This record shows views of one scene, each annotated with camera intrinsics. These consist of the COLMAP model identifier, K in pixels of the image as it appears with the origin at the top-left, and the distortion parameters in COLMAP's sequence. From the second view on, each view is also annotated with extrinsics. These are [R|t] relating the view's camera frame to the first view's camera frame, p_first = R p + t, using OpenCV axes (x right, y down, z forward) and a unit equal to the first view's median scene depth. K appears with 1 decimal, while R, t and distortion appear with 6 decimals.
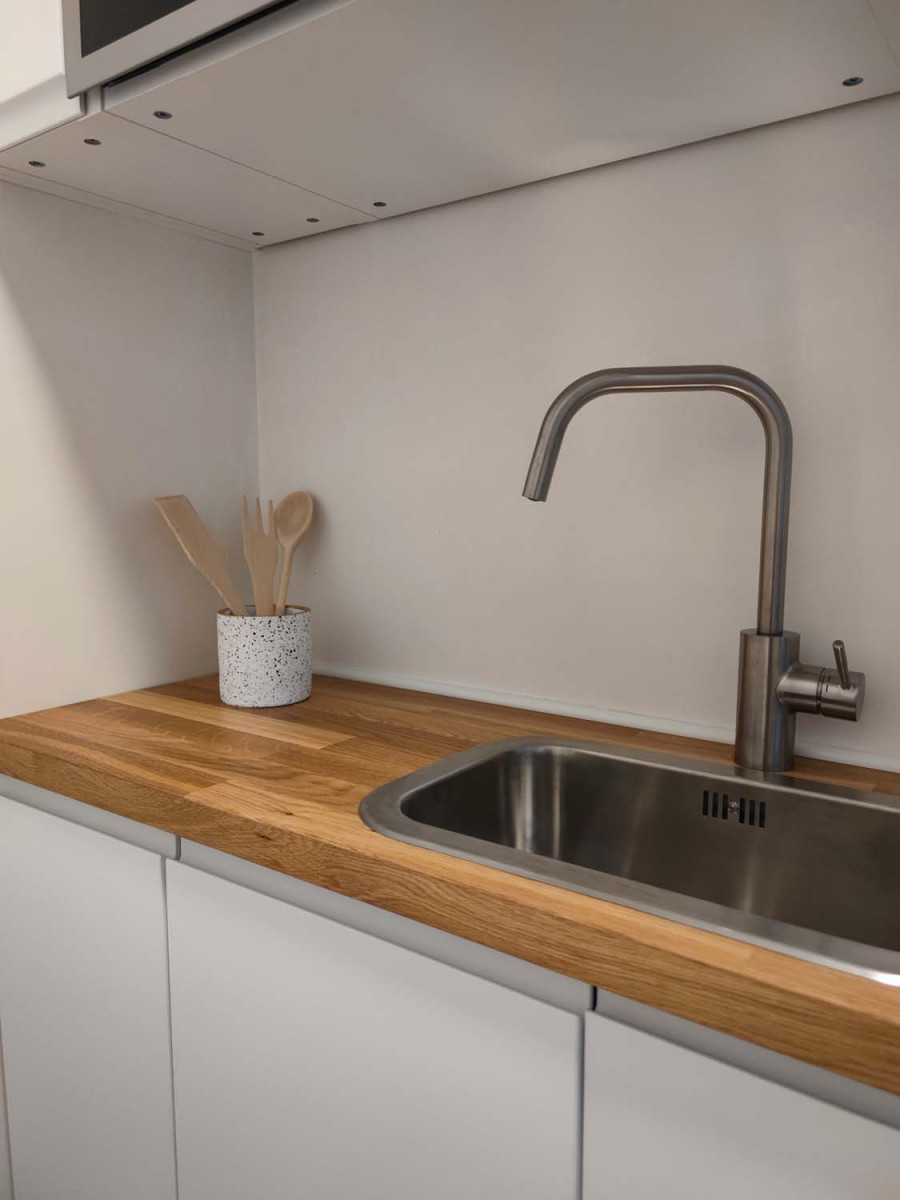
lens RADIAL K [[873.6, 0, 450.7], [0, 873.6, 602.2], [0, 0, 1]] dist [0.058516, -0.055610]
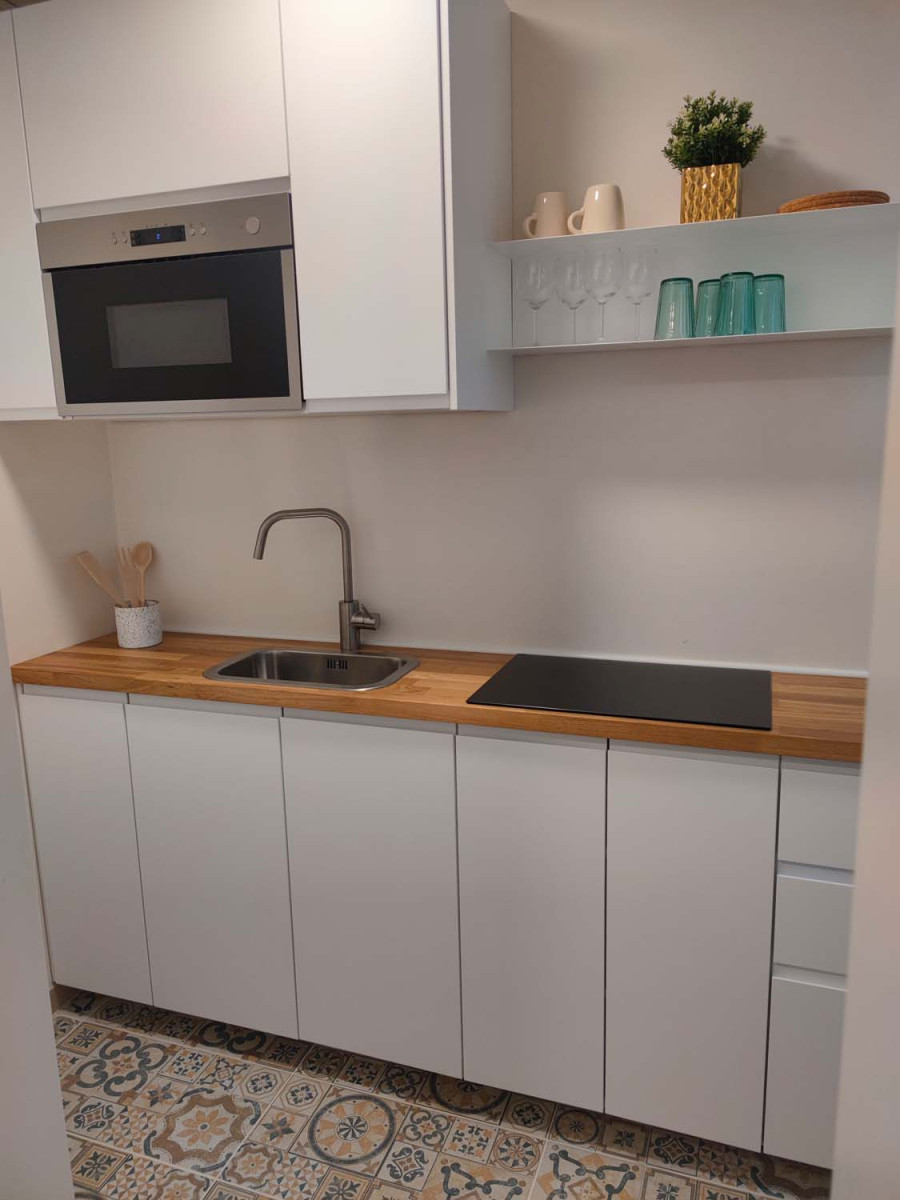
lens RADIAL K [[873.6, 0, 449.8], [0, 873.6, 597.9], [0, 0, 1]] dist [0.058516, -0.055610]
pose [[0.960741, -0.075081, 0.267096, -0.065042], [0.057884, 0.995745, 0.071700, -0.153693], [-0.271342, -0.053424, 0.960999, -1.719493]]
